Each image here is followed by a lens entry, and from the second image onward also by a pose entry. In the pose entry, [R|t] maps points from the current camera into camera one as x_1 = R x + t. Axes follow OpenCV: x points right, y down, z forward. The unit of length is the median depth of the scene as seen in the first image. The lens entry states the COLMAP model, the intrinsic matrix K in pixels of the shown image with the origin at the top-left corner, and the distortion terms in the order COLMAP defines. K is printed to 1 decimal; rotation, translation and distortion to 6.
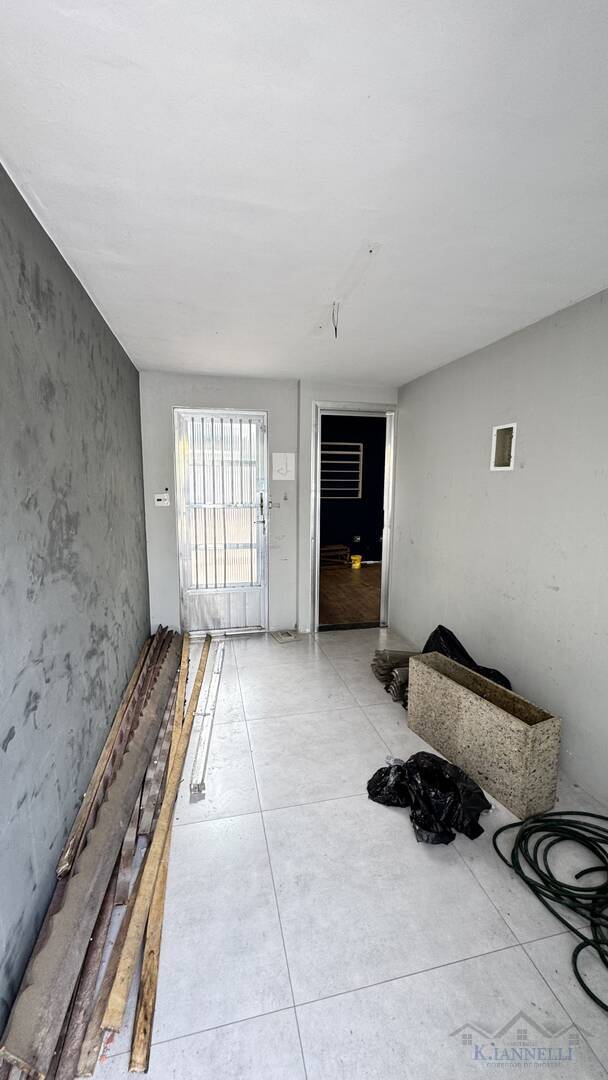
lens RADIAL K [[434.4, 0, 304.0], [0, 434.4, 540.0], [0, 0, 1]] dist [-0.000252, -0.000012]
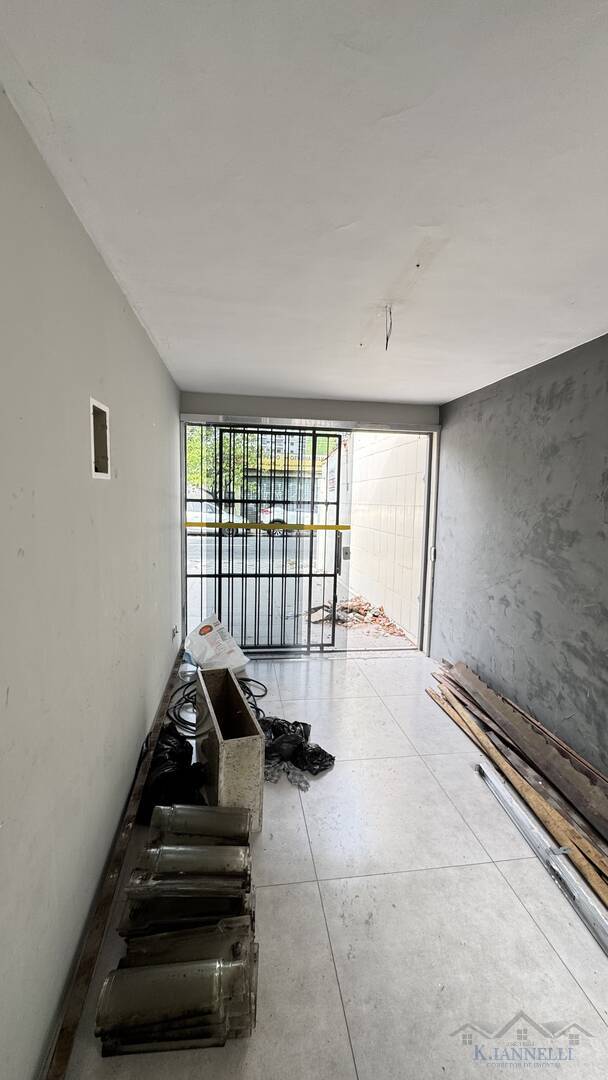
lens RADIAL K [[434.4, 0, 304.0], [0, 434.4, 540.0], [0, 0, 1]] dist [-0.000252, -0.000012]
pose [[-0.996809, -0.034682, 0.071889, 0.143384], [-0.016469, 0.970652, 0.239923, -0.249967], [-0.078100, 0.237974, -0.968126, 1.741184]]
